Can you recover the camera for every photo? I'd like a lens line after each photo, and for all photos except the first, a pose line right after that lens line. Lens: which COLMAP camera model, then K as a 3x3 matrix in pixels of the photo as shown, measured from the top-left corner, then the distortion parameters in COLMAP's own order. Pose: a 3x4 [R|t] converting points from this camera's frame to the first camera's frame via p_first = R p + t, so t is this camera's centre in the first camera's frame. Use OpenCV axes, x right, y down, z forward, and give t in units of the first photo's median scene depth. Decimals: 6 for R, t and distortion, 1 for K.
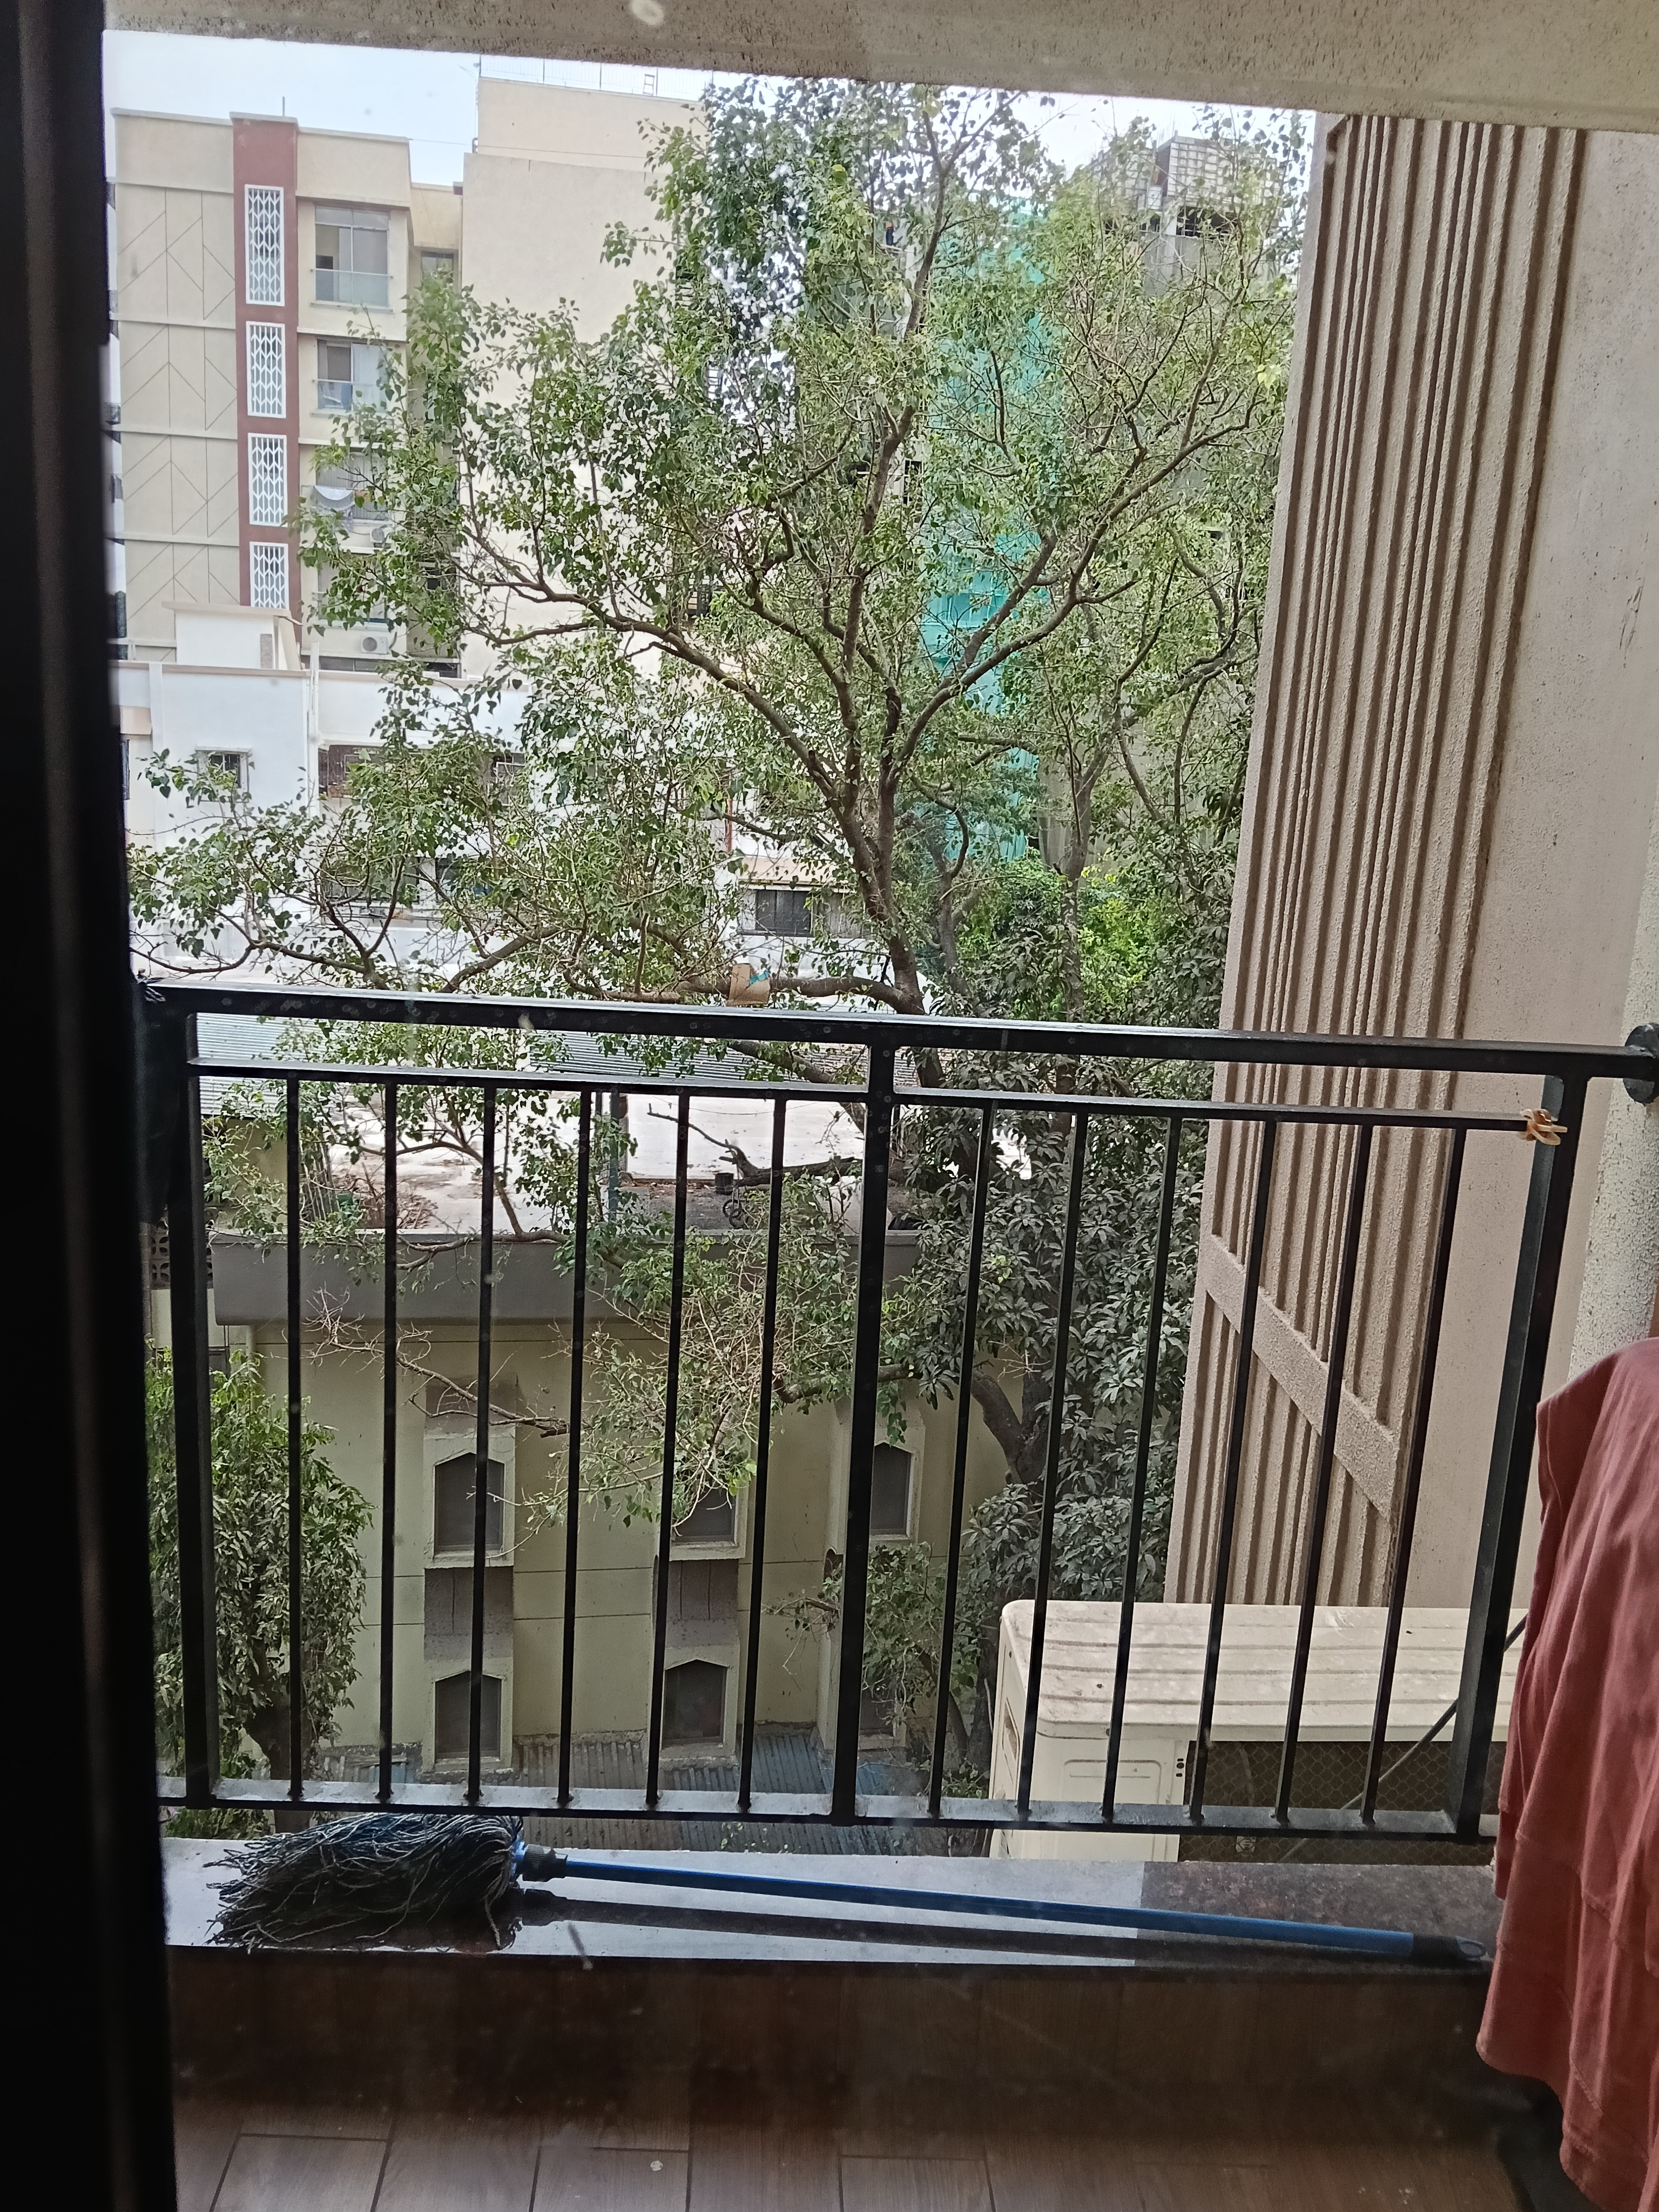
lens RADIAL K [[1830.3, 0, 817.6], [0, 1830.3, 1105.7], [0, 0, 1]] dist [0.066698, -0.148445]
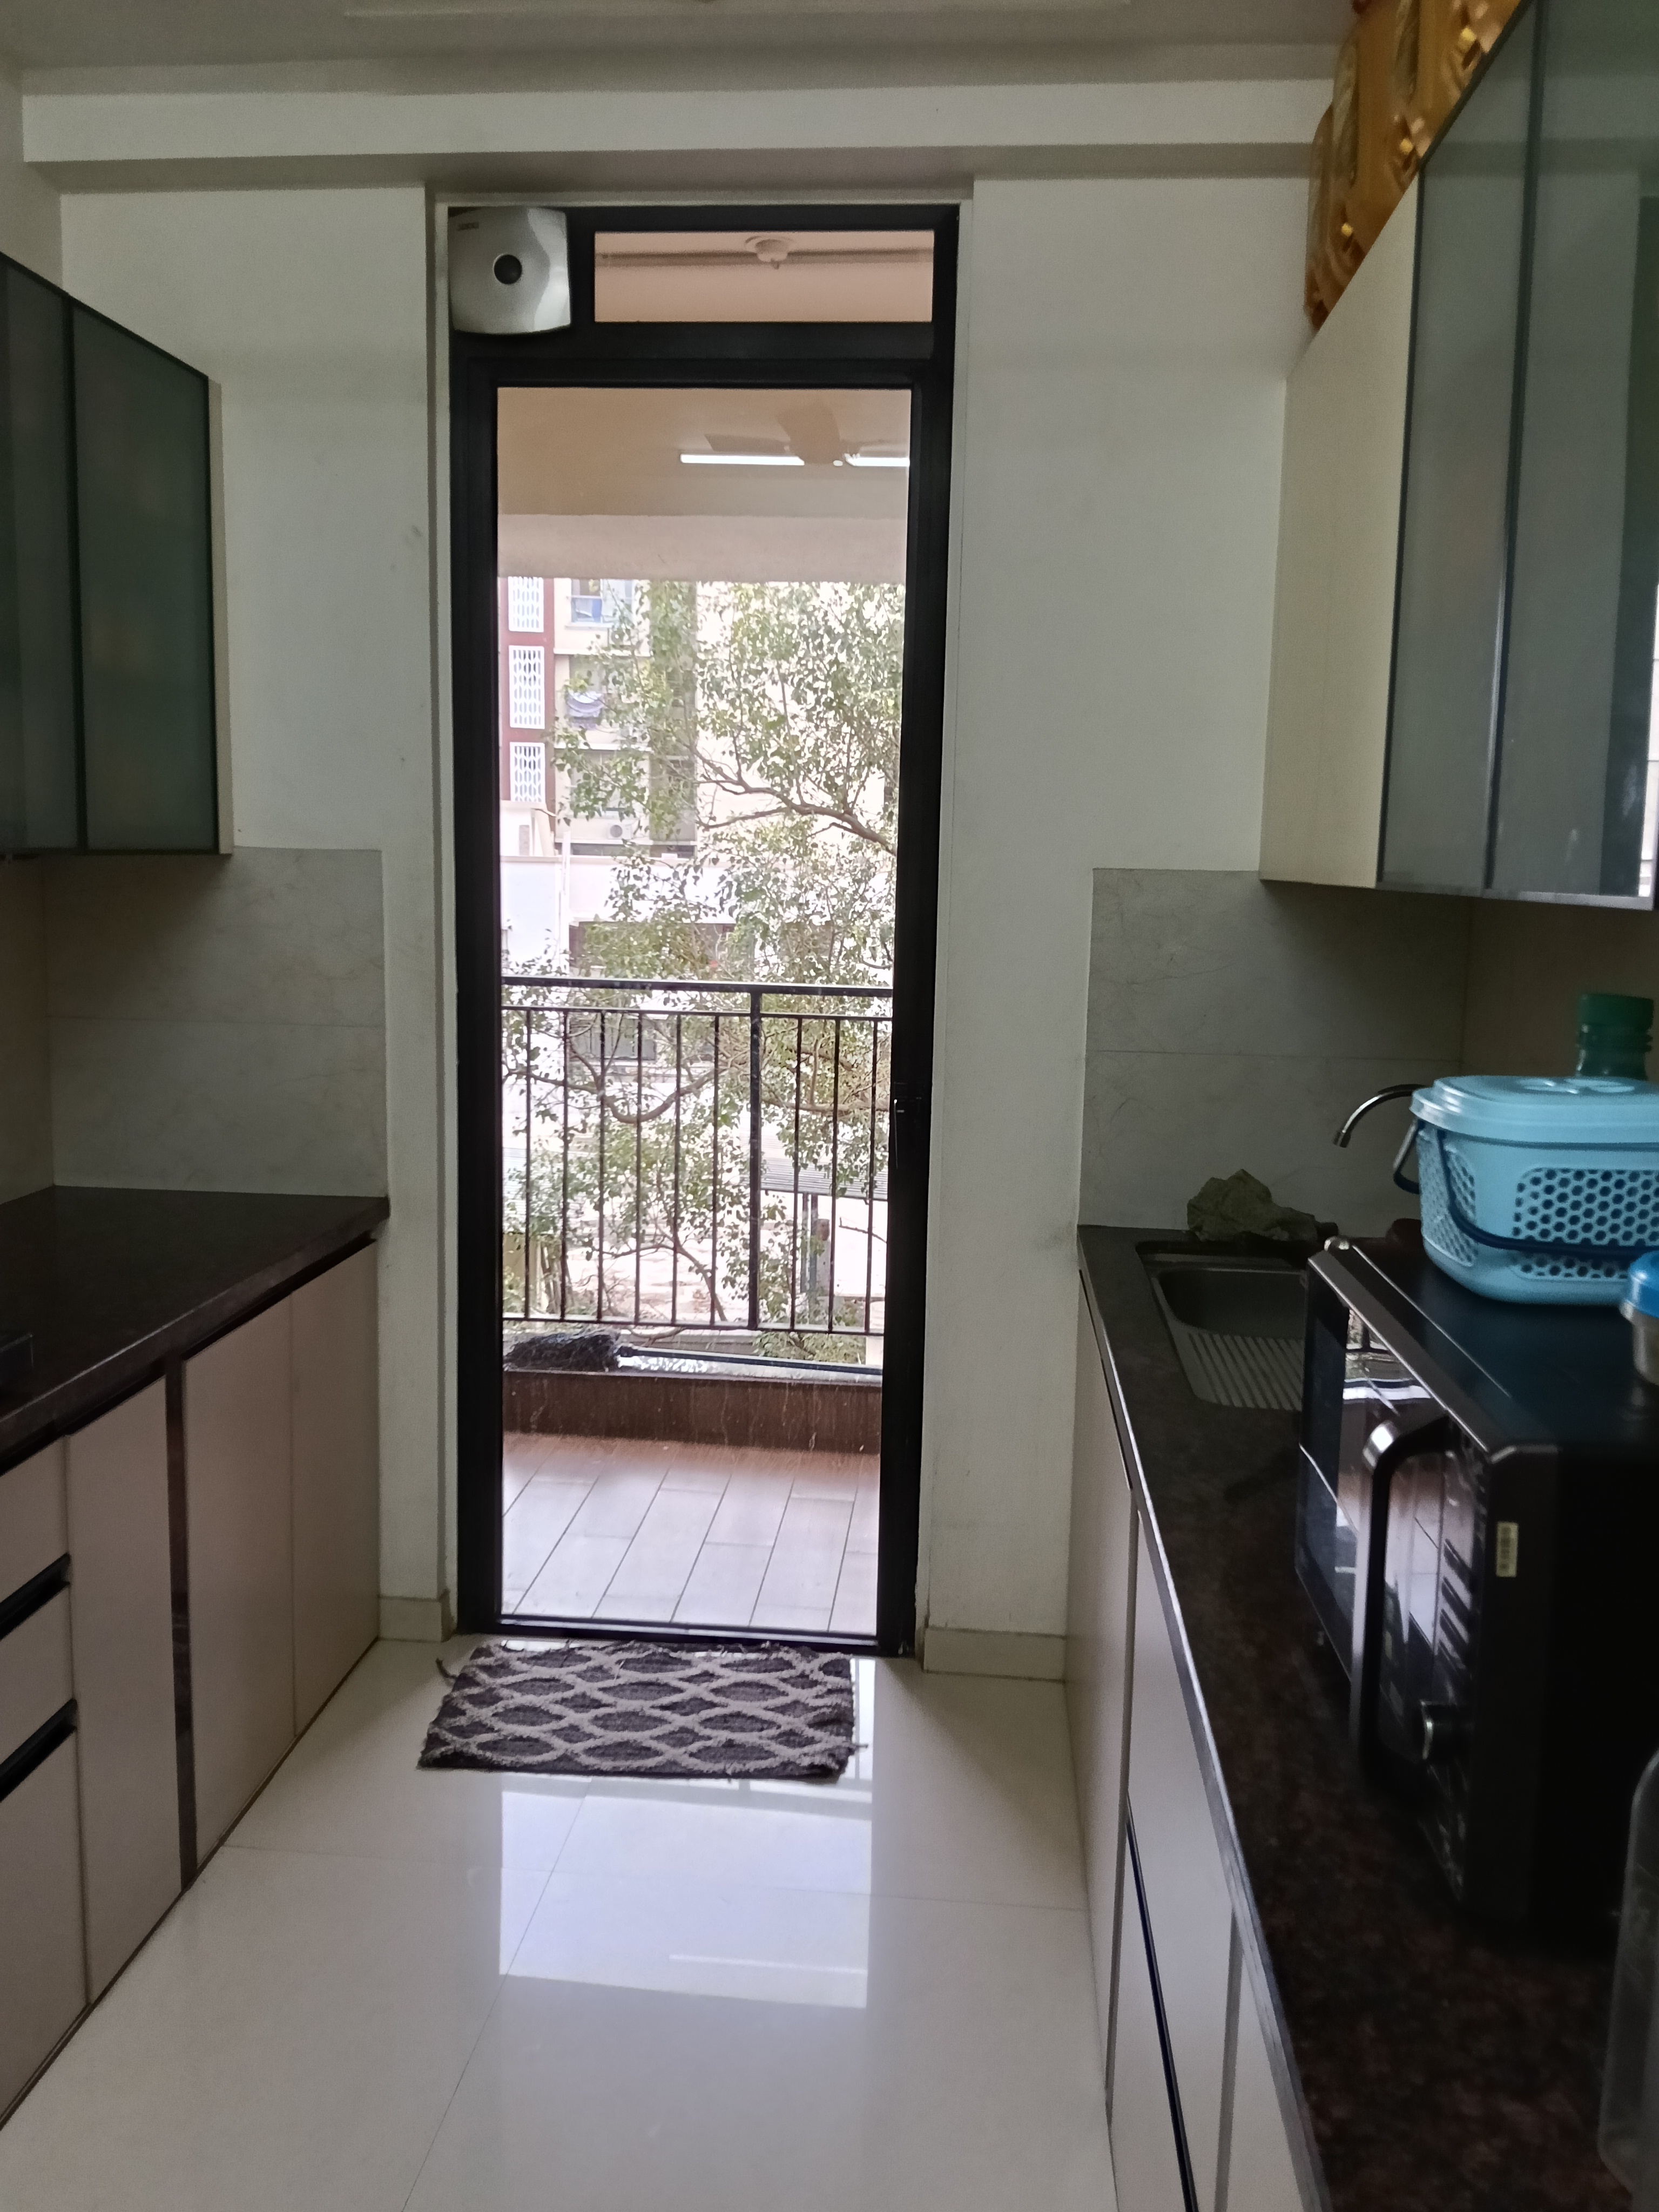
lens RADIAL K [[1830.3, 0, 817.6], [0, 1830.3, 1105.7], [0, 0, 1]] dist [0.066698, -0.148445]
pose [[0.991611, -0.013892, -0.128506, 0.053697], [0.002196, 0.995874, -0.090717, 0.042863], [0.129236, 0.089674, 0.987551, -0.178142]]
